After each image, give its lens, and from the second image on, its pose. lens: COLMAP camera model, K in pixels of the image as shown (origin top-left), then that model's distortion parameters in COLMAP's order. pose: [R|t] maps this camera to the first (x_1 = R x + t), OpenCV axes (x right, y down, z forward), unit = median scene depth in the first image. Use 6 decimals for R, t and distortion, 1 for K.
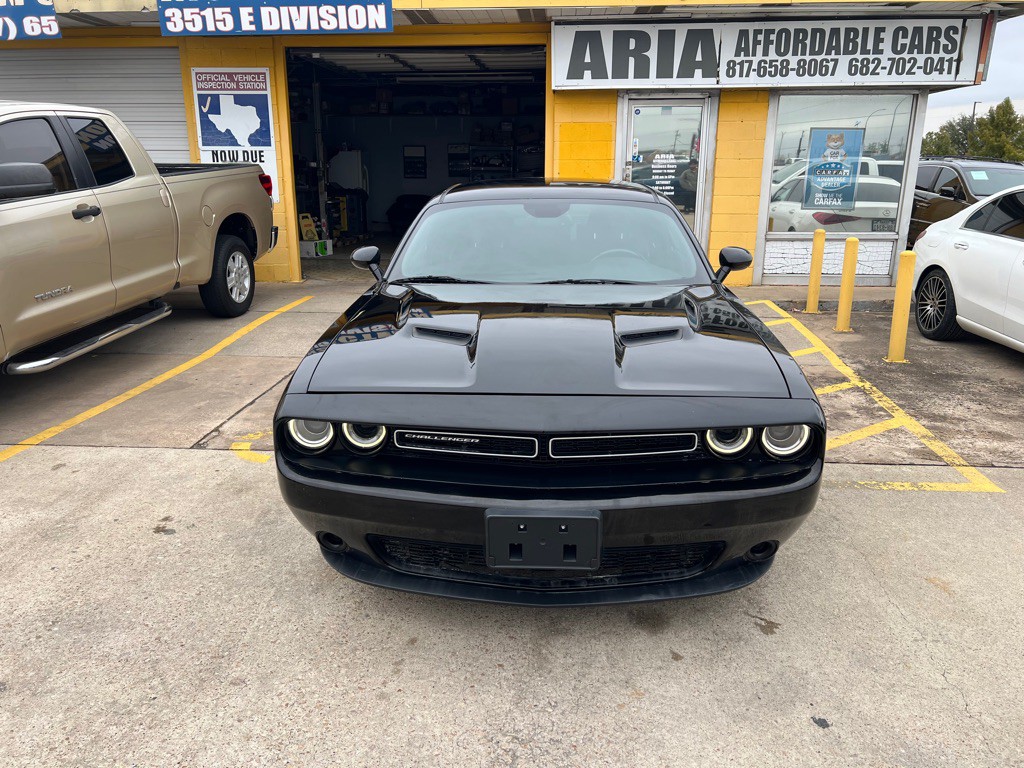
lens RADIAL K [[769.8, 0, 512.0], [0, 769.8, 375.2], [0, 0, 1]] dist [0.046660, -0.050953]
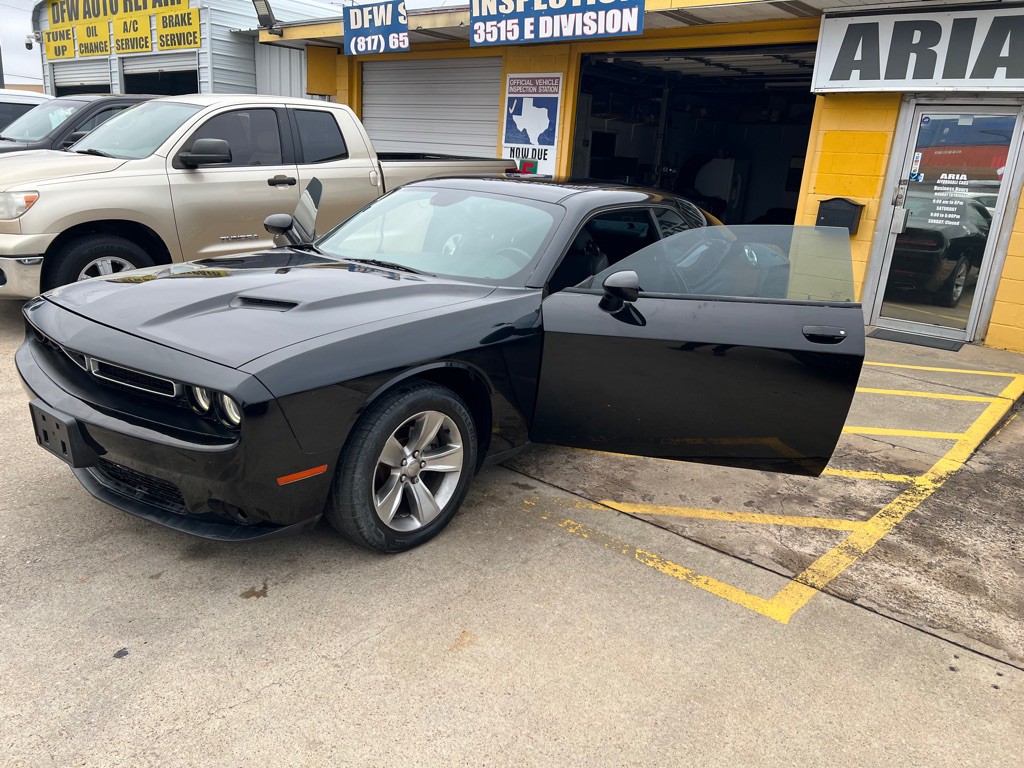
lens RADIAL K [[769.8, 0, 505.2], [0, 769.8, 386.8], [0, 0, 1]] dist [0.046660, -0.050953]
pose [[0.795610, 0.218648, -0.564976, 0.510483], [-0.218575, 0.973385, 0.068903, -0.040137], [0.565004, 0.068670, 0.822226, 0.145496]]
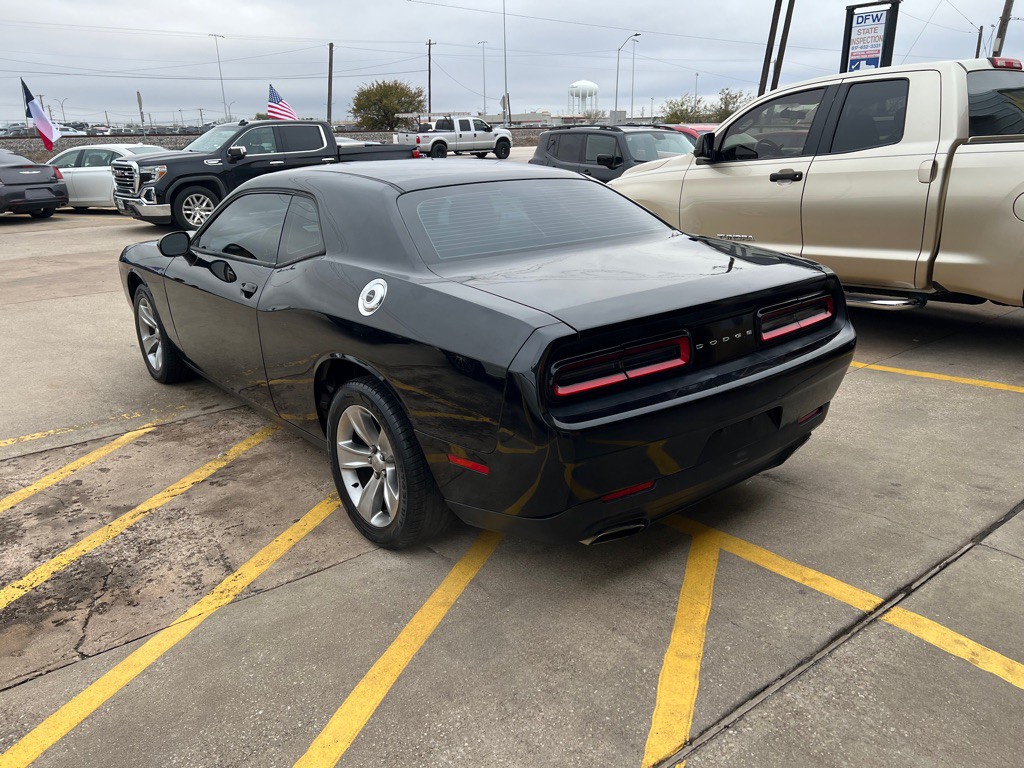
lens RADIAL K [[769.8, 0, 508.2], [0, 769.8, 385.4], [0, 0, 1]] dist [0.046660, -0.050953]
pose [[-0.744219, 0.222579, -0.629760, 0.451243], [-0.153160, 0.860855, 0.485253, -0.384563], [0.650139, 0.457588, -0.606574, 1.390551]]
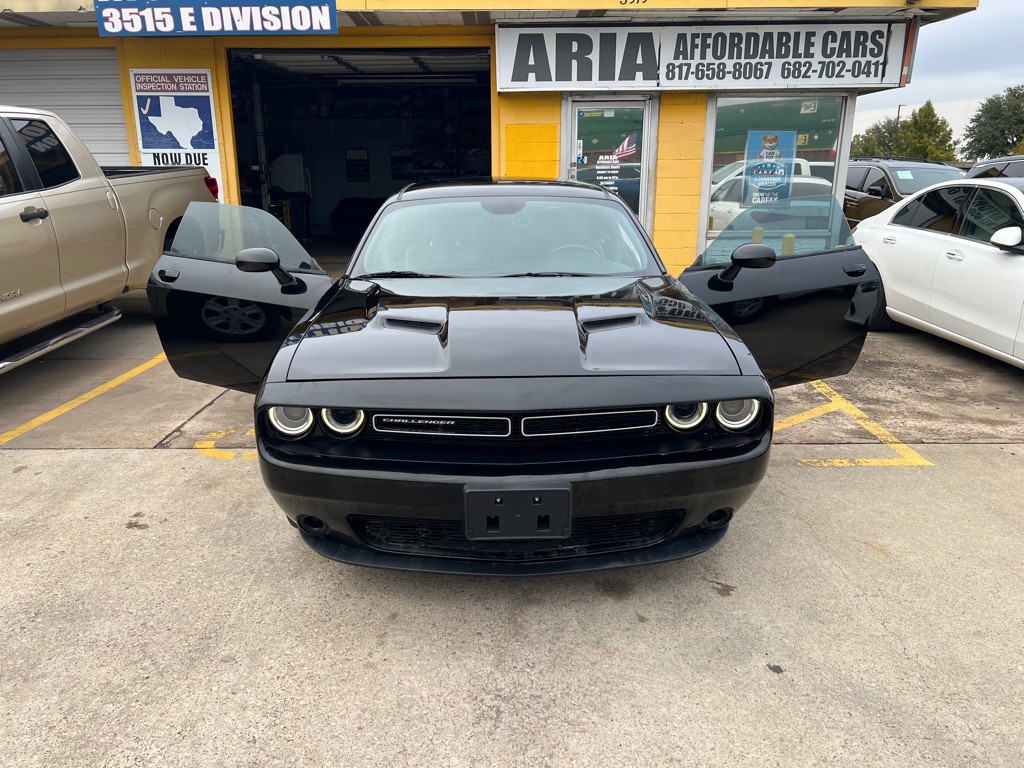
lens RADIAL K [[769.8, 0, 505.4], [0, 769.8, 387.4], [0, 0, 1]] dist [0.046660, -0.050953]
pose [[0.997716, -0.023429, 0.063353, -0.015938], [0.022797, 0.999683, 0.010673, 0.011363], [-0.063583, -0.009204, 0.997934, -0.023668]]
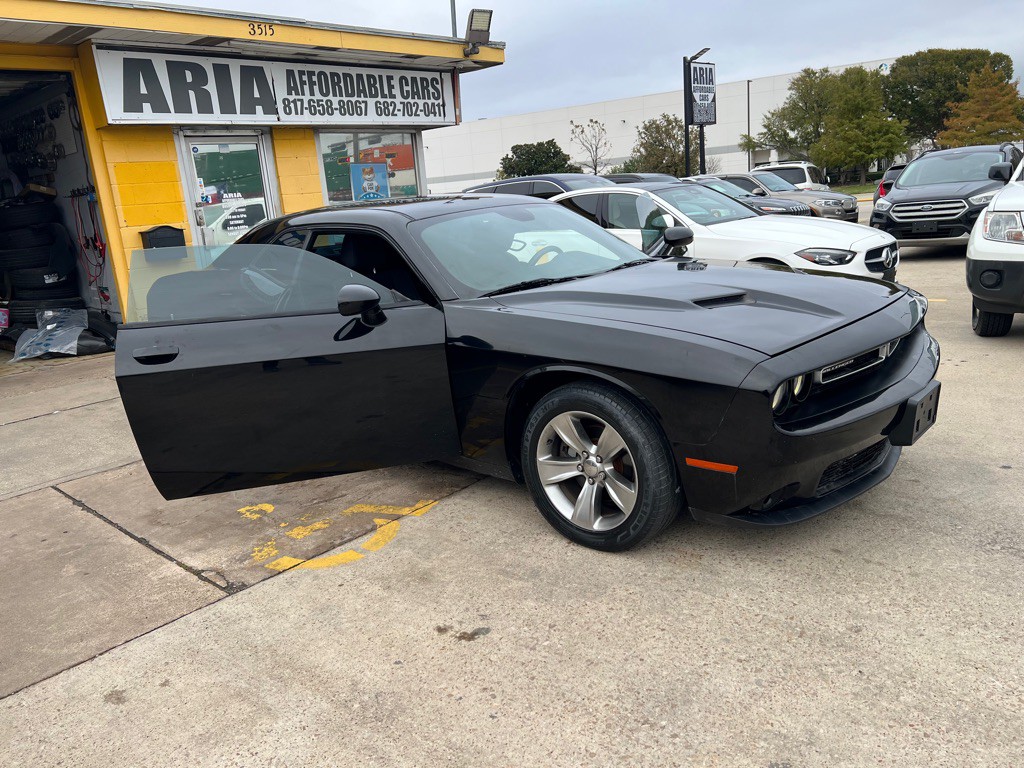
lens RADIAL K [[769.8, 0, 505.1], [0, 769.8, 381.0], [0, 0, 1]] dist [0.046660, -0.050953]
pose [[0.631010, -0.234909, 0.739354, -0.542871], [0.280059, 0.957761, 0.065282, -0.048980], [-0.723459, 0.165869, 0.670145, 0.238978]]
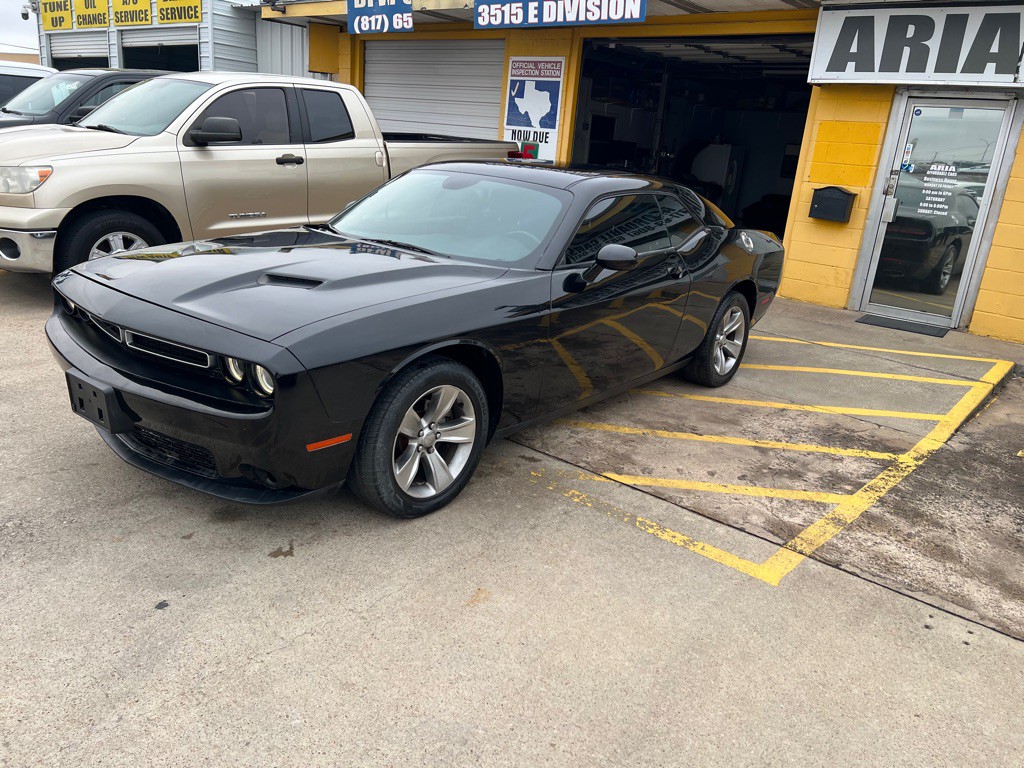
lens RADIAL K [[769.8, 0, 513.7], [0, 769.8, 380.8], [0, 0, 1]] dist [0.046660, -0.050953]
pose [[0.804068, 0.238832, -0.544458, 0.517979], [-0.233202, 0.969074, 0.080695, -0.035919], [0.546893, 0.062085, 0.834897, 0.111567]]
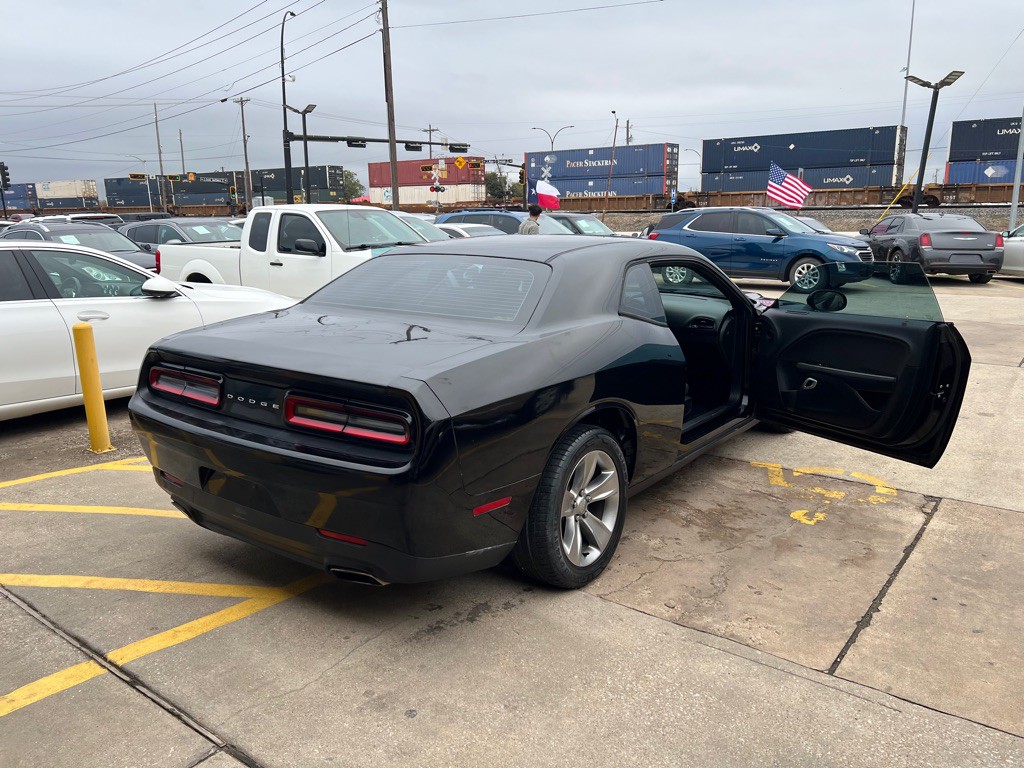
lens RADIAL K [[769.8, 0, 506.3], [0, 769.8, 380.9], [0, 0, 1]] dist [0.046660, -0.050953]
pose [[-0.832477, -0.108865, 0.543259, -0.353650], [0.152247, 0.897816, 0.413215, -0.398408], [-0.532732, 0.426701, -0.730837, 1.455834]]
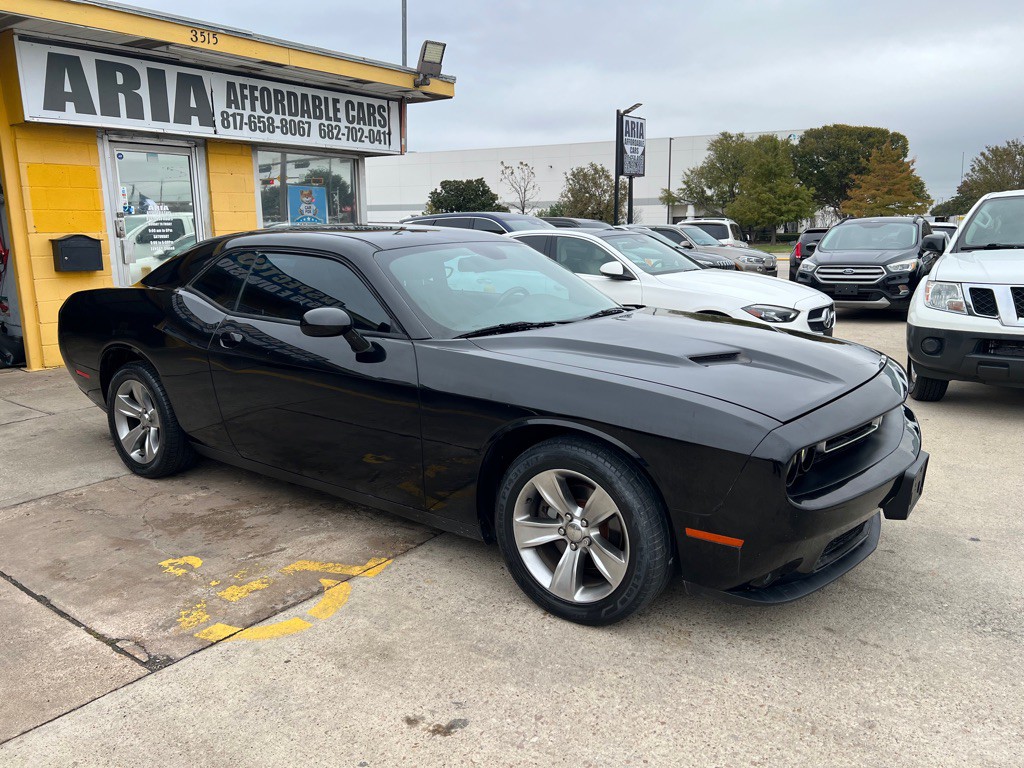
lens RADIAL K [[769.8, 0, 513.0], [0, 769.8, 378.2], [0, 0, 1]] dist [0.046660, -0.050953]
pose [[0.547963, -0.168143, 0.819430, -0.530734], [0.225974, 0.972924, 0.048527, -0.067234], [-0.805402, 0.158579, 0.571122, 0.299639]]
